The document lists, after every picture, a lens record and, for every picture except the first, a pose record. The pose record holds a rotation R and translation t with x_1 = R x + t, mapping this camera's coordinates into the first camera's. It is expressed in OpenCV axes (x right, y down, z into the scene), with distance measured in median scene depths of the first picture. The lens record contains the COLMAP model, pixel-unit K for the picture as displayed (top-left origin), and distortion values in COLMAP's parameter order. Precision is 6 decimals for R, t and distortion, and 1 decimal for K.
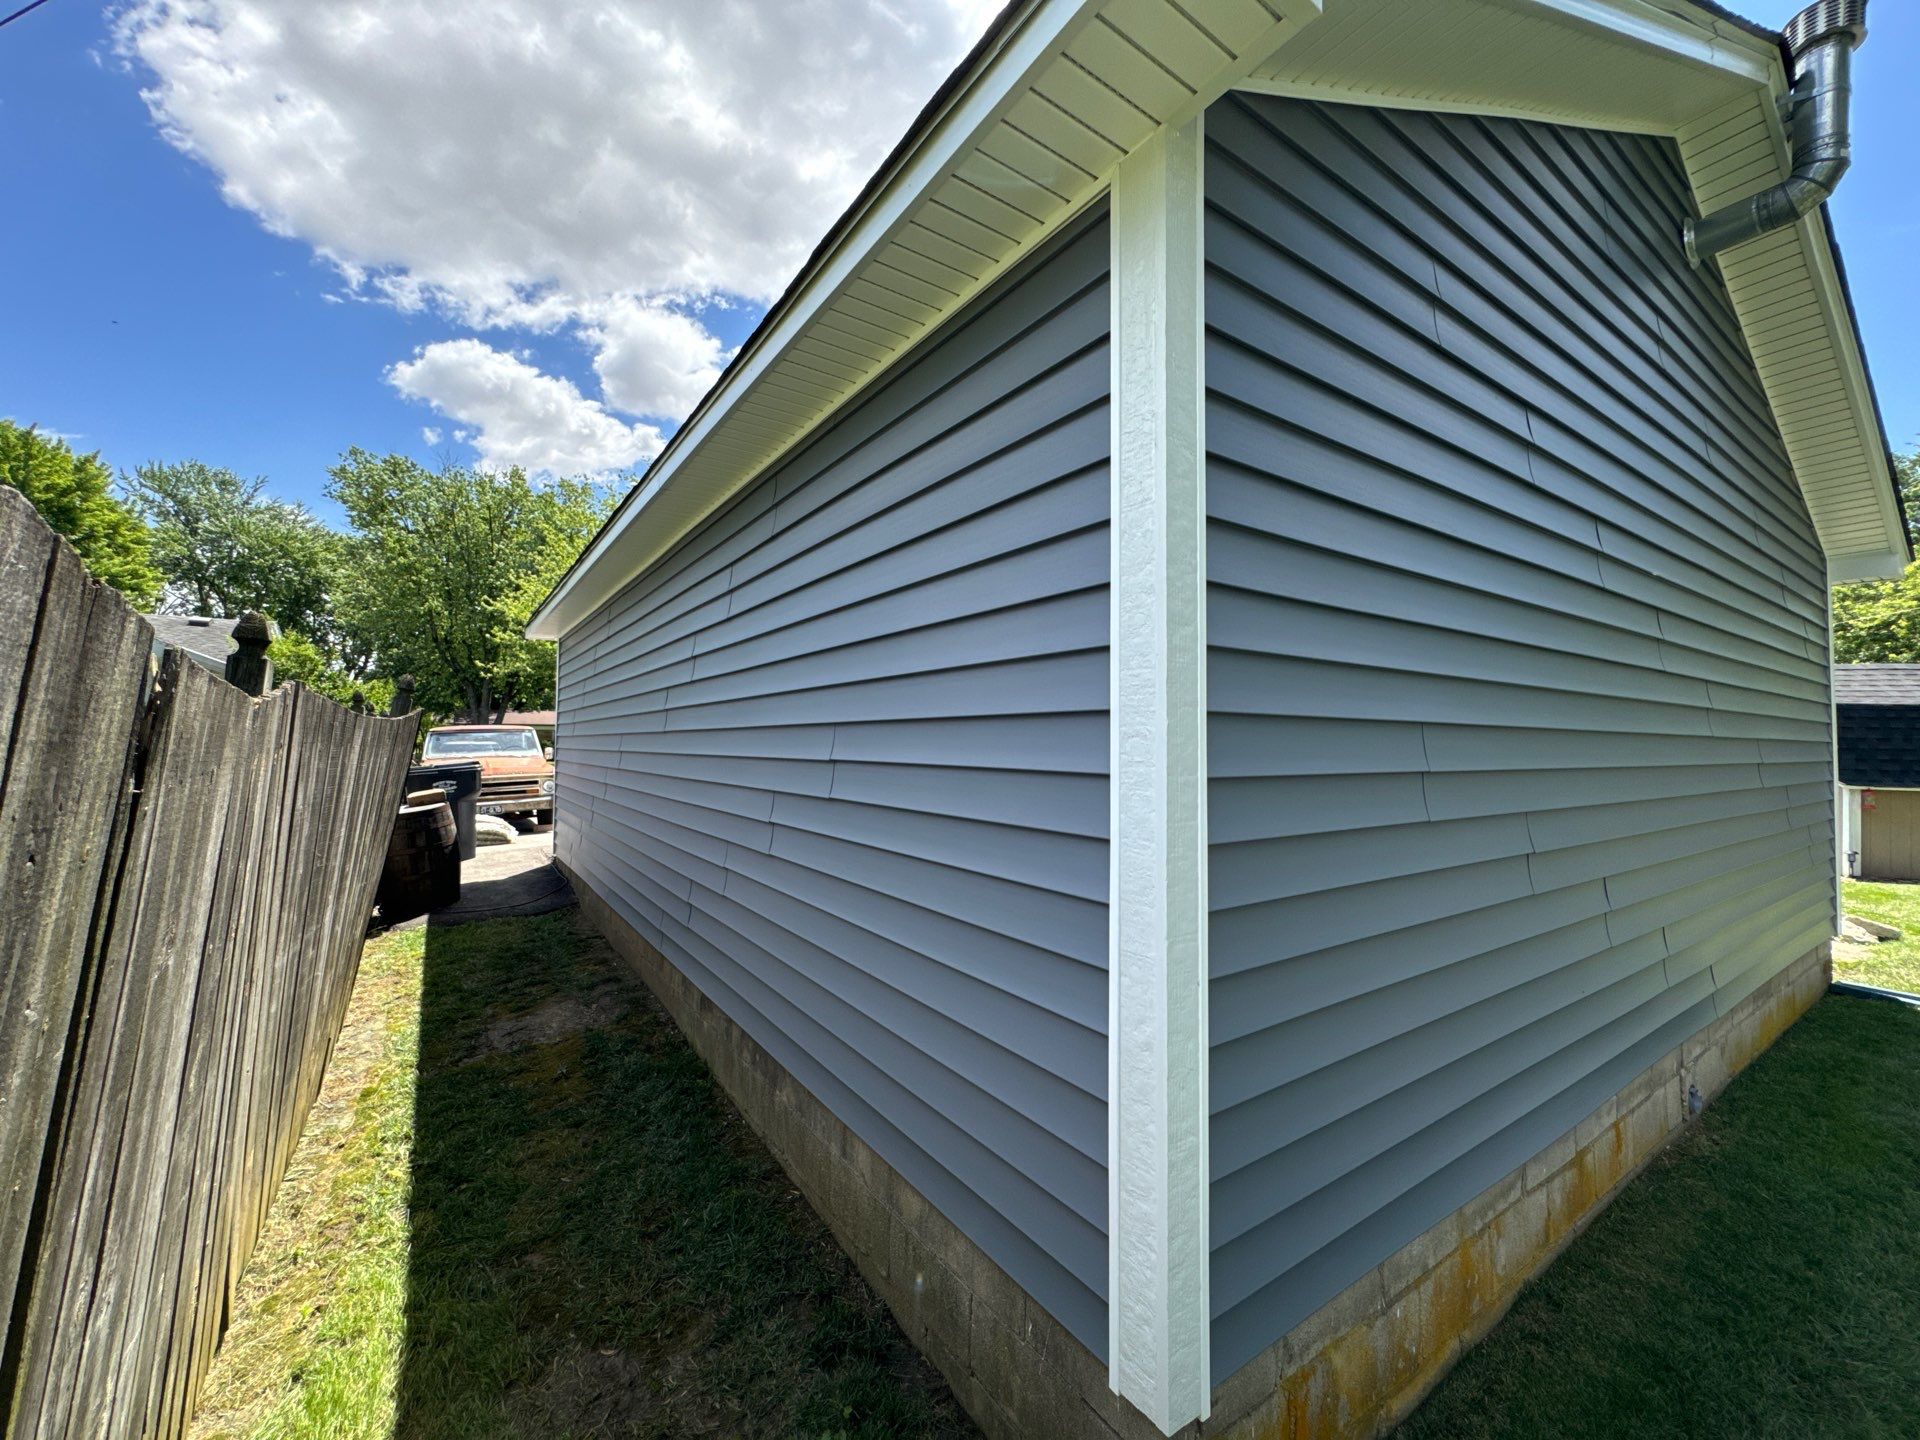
lens RADIAL K [[765.4, 0, 964.2], [0, 765.4, 705.8], [0, 0, 1]] dist [-0.001164, 0.000189]
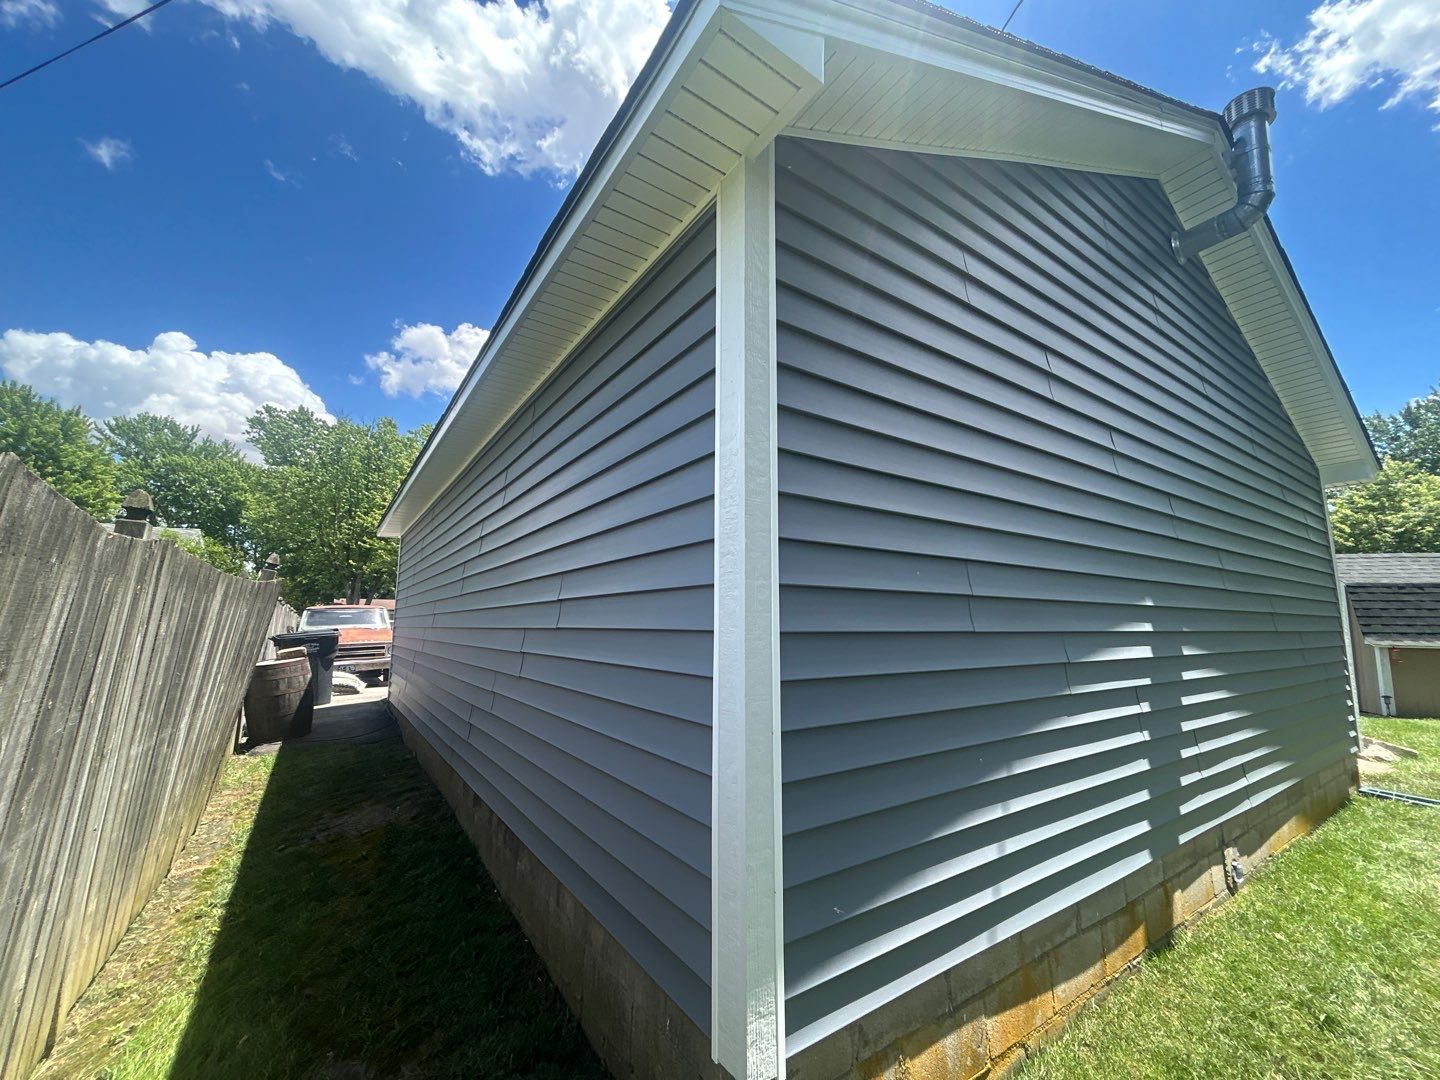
lens RADIAL K [[574.0, 0, 716.4], [0, 574.0, 528.3], [0, 0, 1]] dist [-0.001164, 0.000189]
pose [[0.999989, -0.004520, 0.001514, 0.097957], [0.004658, 0.994031, -0.108995, 0.052318], [-0.001013, 0.109000, 0.994041, -0.029956]]
